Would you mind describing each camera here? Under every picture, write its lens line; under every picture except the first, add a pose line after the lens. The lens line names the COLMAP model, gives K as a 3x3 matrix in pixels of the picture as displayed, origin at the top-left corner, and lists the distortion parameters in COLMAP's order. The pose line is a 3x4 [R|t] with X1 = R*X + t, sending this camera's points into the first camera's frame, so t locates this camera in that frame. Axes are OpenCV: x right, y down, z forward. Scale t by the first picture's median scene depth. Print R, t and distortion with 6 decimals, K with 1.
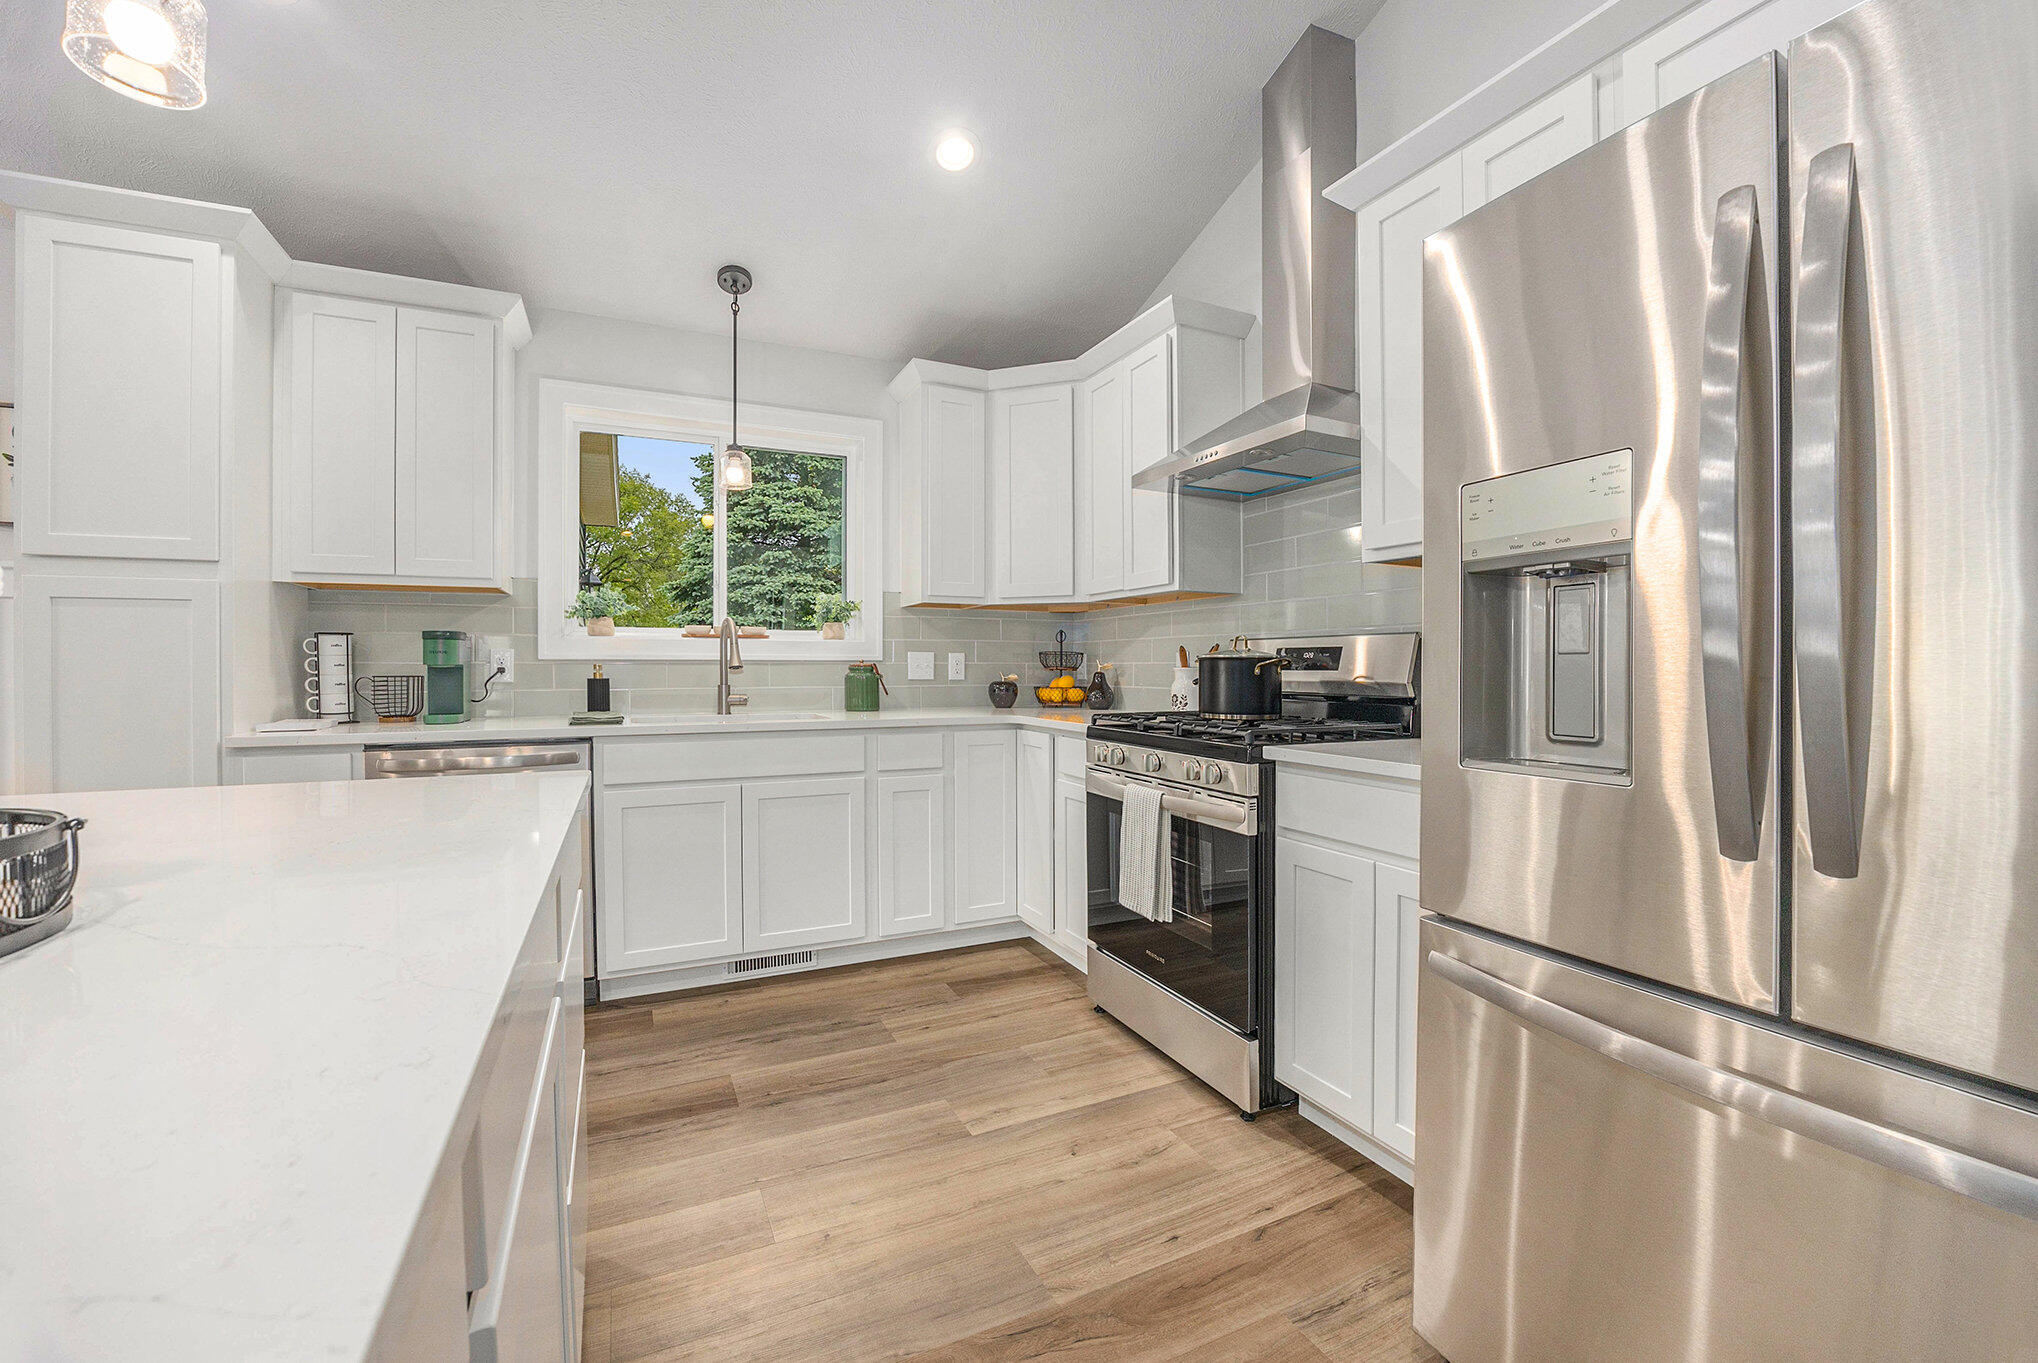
lens RADIAL K [[787.2, 0, 1008.0], [0, 787.2, 668.9], [0, 0, 1]] dist [-0.025131, 0.001173]
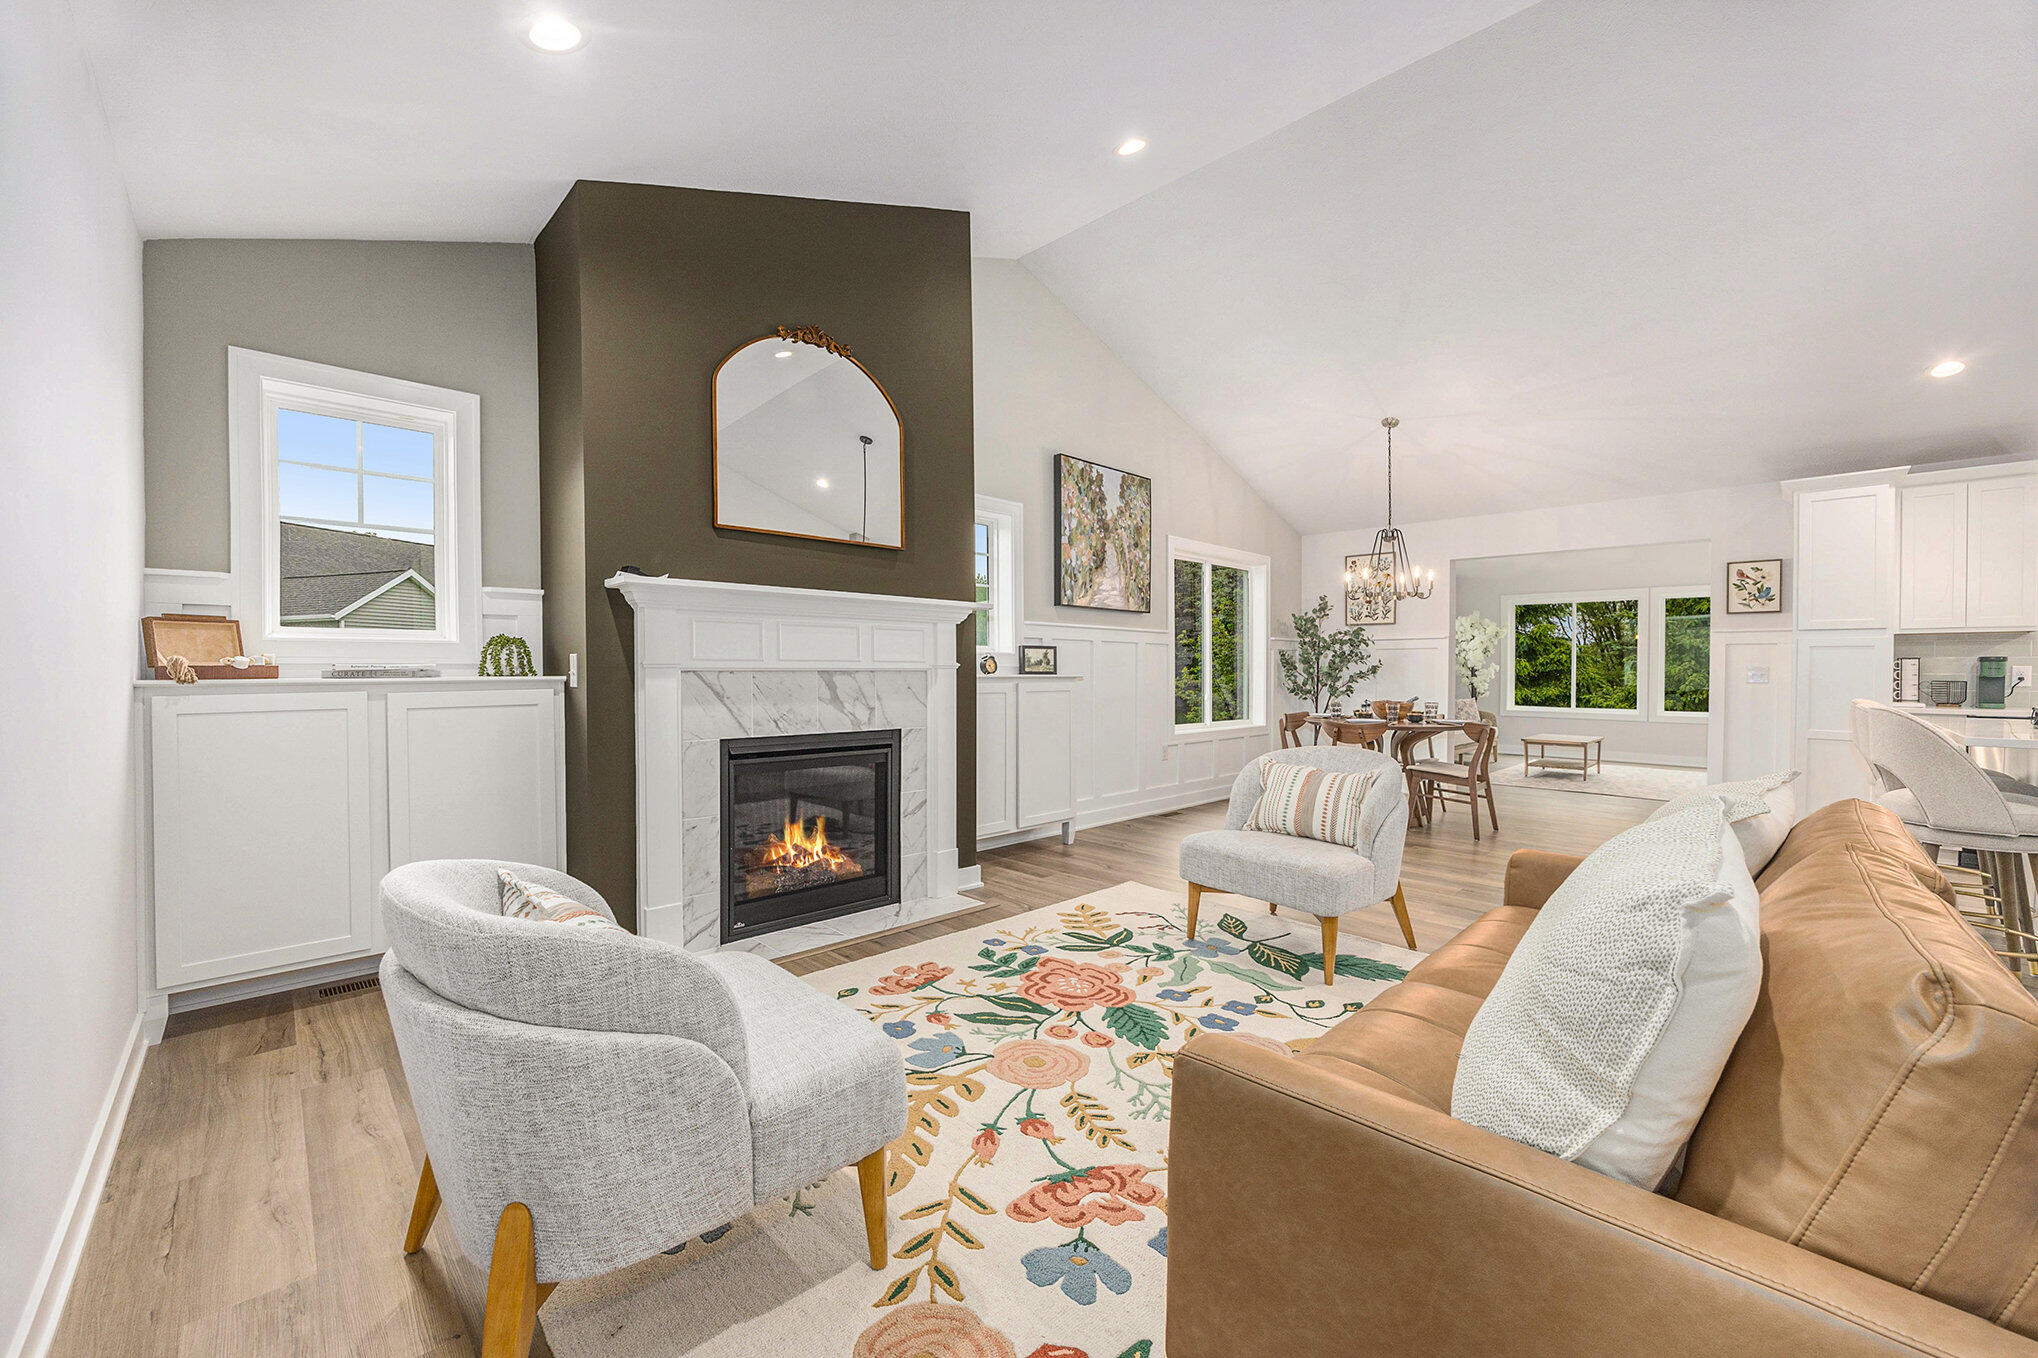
lens RADIAL K [[787.2, 0, 998.2], [0, 787.2, 685.6], [0, 0, 1]] dist [-0.025131, 0.001173]
pose [[0.306094, 0.026079, -0.951644, 0.226736], [-0.010946, 0.999655, 0.023874, 0.001549], [0.951938, 0.003109, 0.306274, -1.689776]]
